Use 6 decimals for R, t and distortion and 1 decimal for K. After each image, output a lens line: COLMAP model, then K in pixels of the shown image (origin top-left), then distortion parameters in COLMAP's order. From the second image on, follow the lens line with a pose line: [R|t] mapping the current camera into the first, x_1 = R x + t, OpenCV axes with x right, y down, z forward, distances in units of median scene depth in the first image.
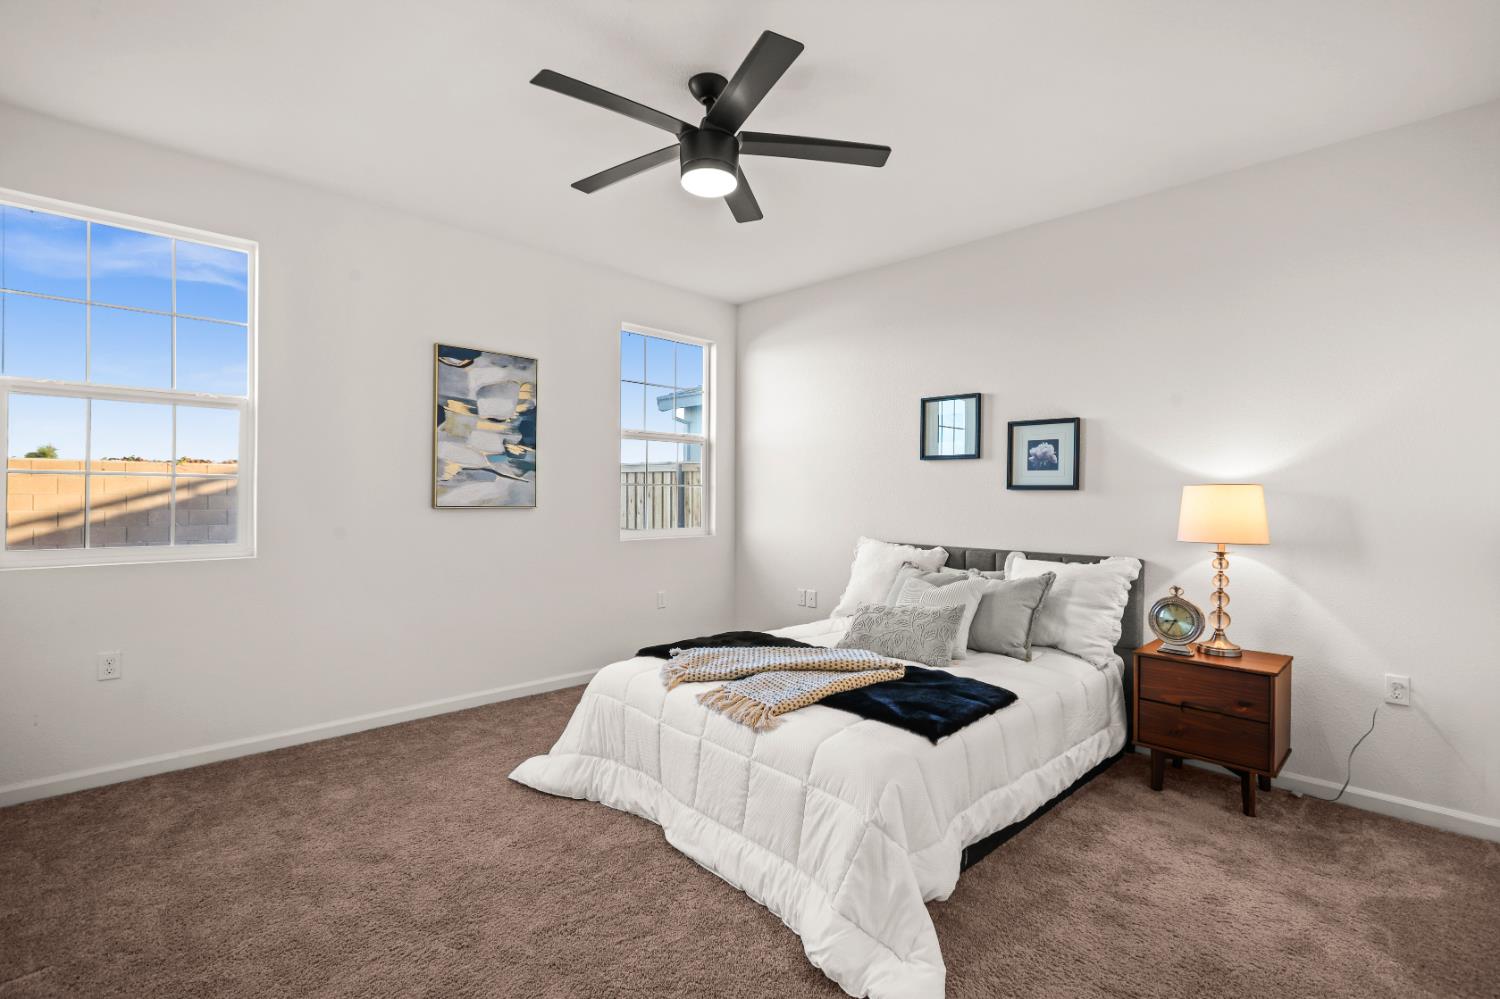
lens RADIAL K [[691.0, 0, 744.0], [0, 691.0, 492.8], [0, 0, 1]] dist [0.002063, 0.001079]
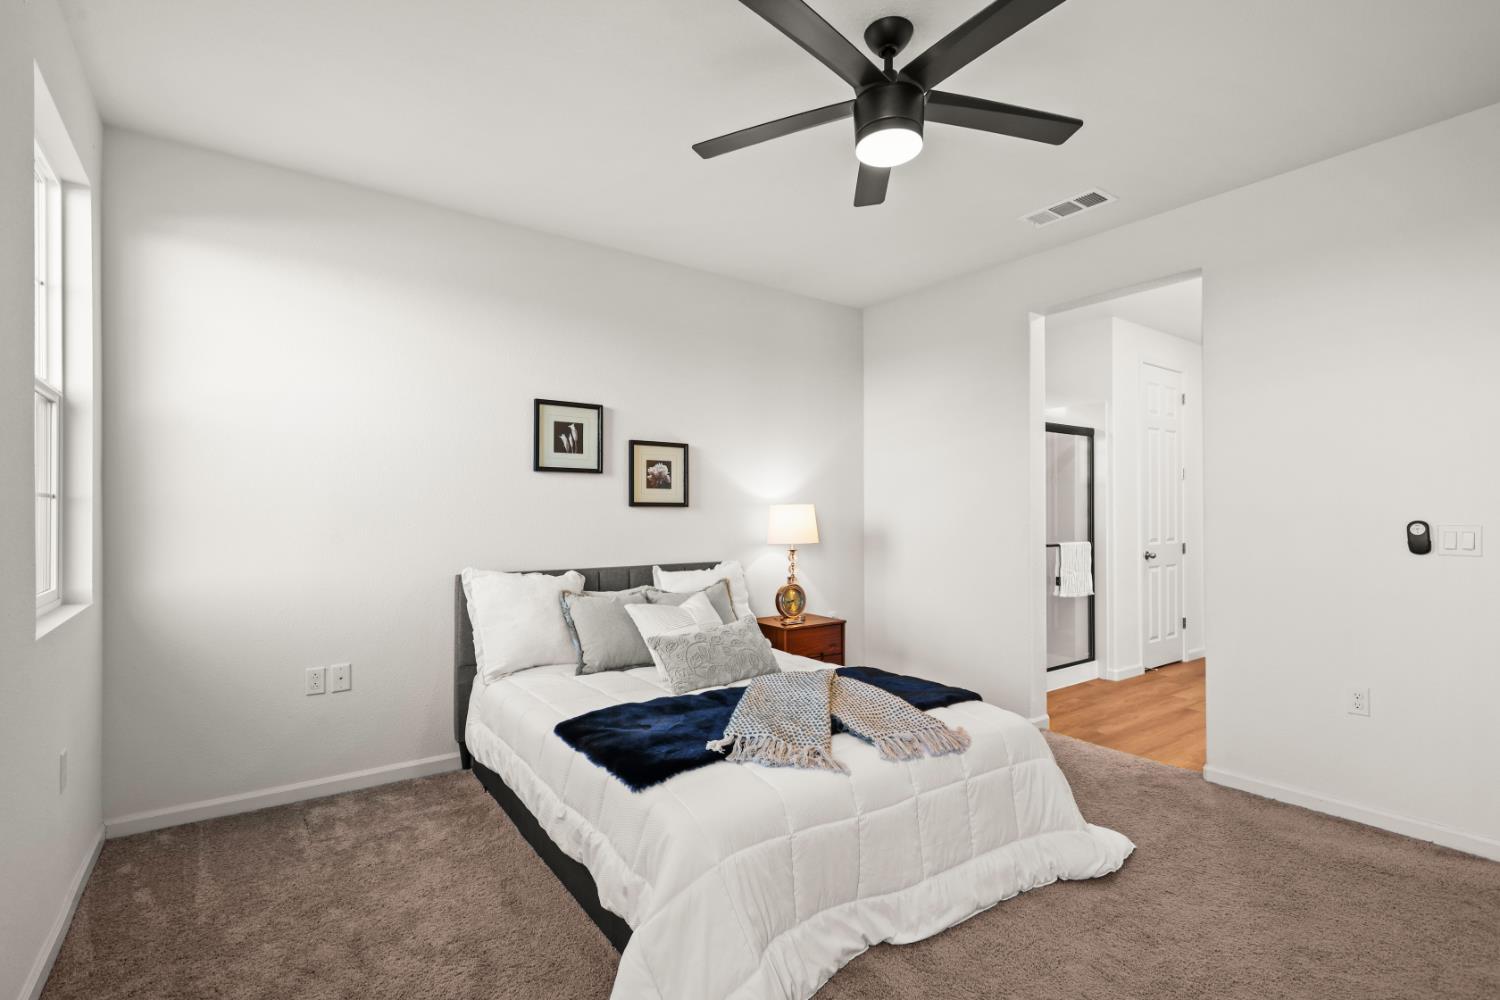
lens RADIAL K [[692.6, 0, 744.4], [0, 692.6, 513.1], [0, 0, 1]] dist [0.006316, 0.000391]
pose [[0.154420, -0.009289, 0.987962, -0.614290], [0.000065, 0.999956, 0.009392, -0.004602], [-0.988005, -0.001386, 0.154414, 0.696741]]
